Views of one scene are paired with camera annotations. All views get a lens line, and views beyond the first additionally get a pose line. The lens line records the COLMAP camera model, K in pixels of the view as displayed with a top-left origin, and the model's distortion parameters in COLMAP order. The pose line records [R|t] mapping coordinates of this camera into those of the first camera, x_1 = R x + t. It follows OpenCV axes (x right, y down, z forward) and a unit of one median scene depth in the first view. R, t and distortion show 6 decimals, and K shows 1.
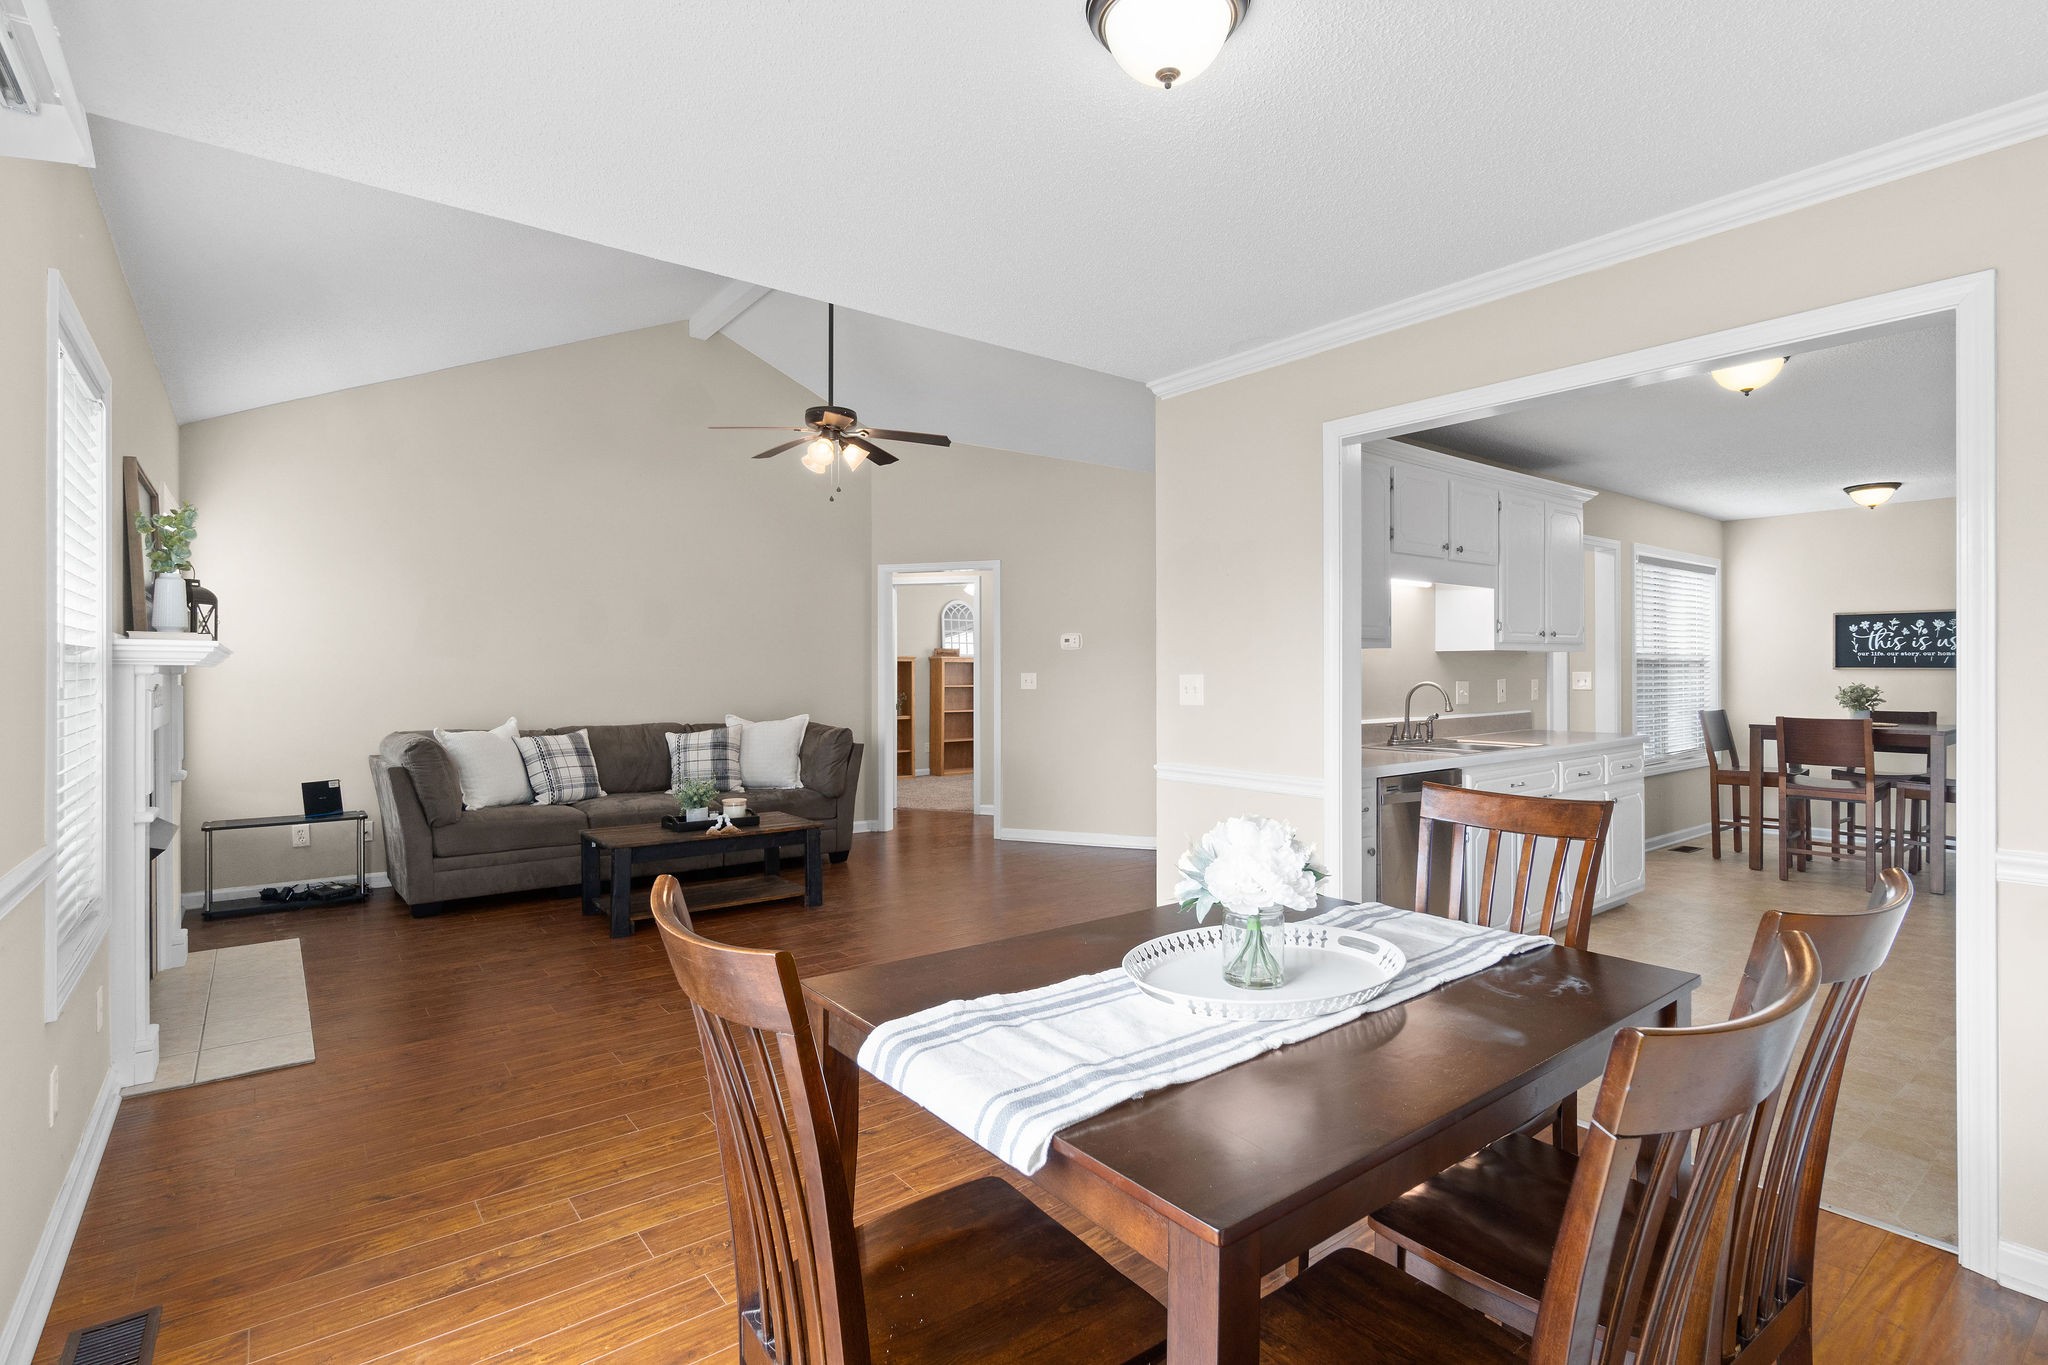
lens RADIAL K [[974.3, 0, 1021.1], [0, 974.3, 673.9], [0, 0, 1]] dist [-0.003979, 0.000469]
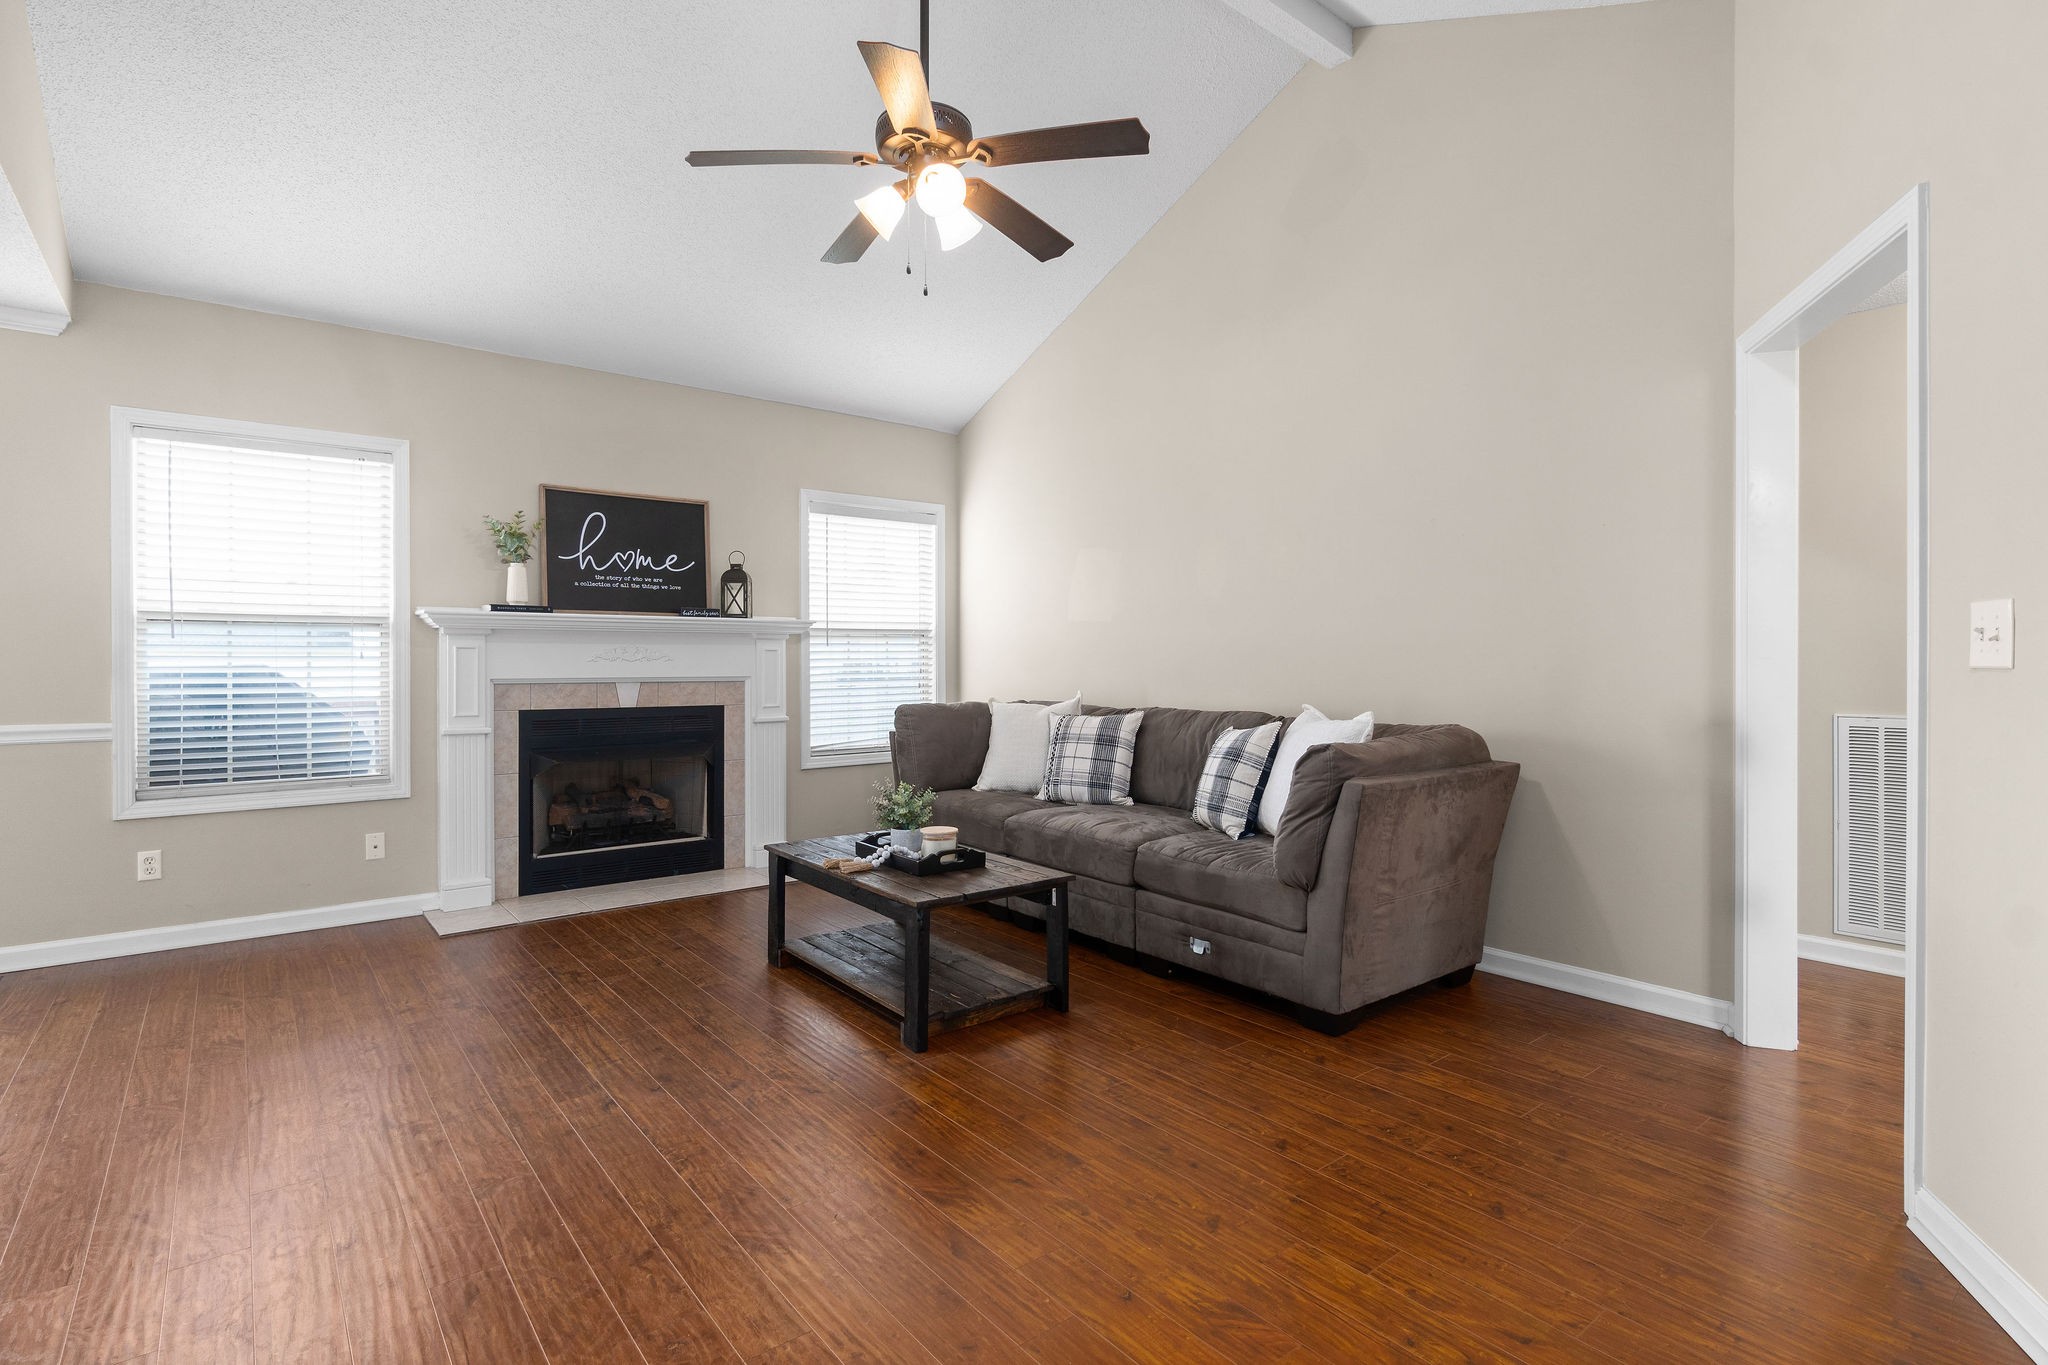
lens RADIAL K [[995.7, 0, 1025.3], [0, 995.7, 672.2], [0, 0, 1]] dist [0.002000, 0.000007]
pose [[0.009763, 0.011030, -0.999892, 0.317363], [-0.001646, 0.999938, 0.011014, 0.021009], [0.999951, 0.001538, 0.009781, 0.970153]]
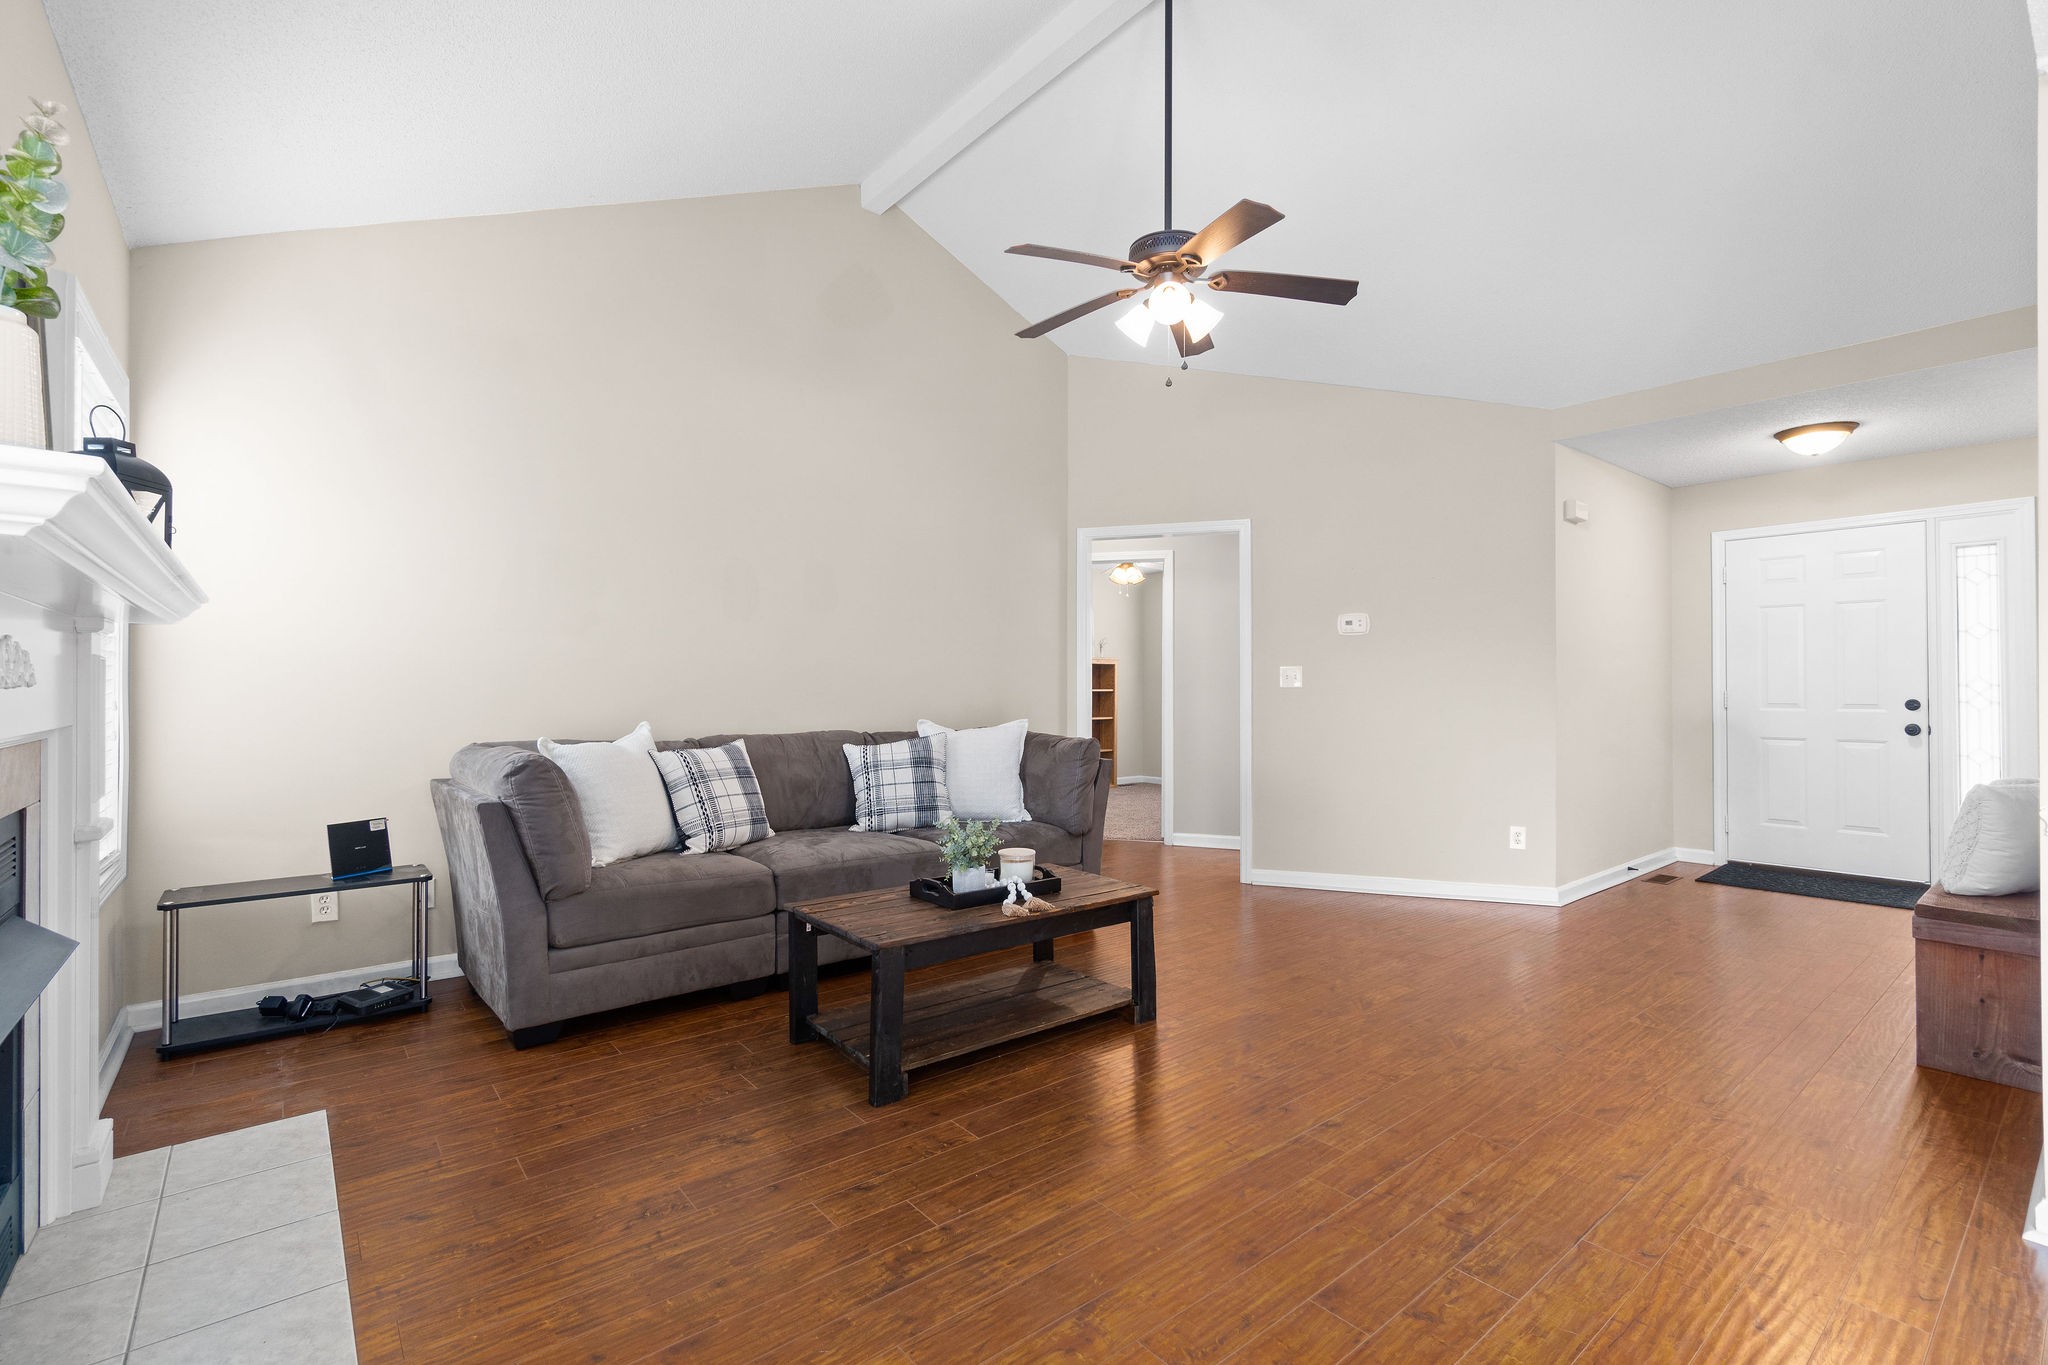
lens RADIAL K [[911.4, 0, 1017.5], [0, 911.4, 684.4], [0, 0, 1]] dist [-0.000047, -0.000421]
pose [[0.999735, 0.001697, 0.022953, -0.285196], [-0.001615, 0.999992, -0.003603, 0.021071], [-0.022959, 0.003565, 0.999730, 0.371264]]
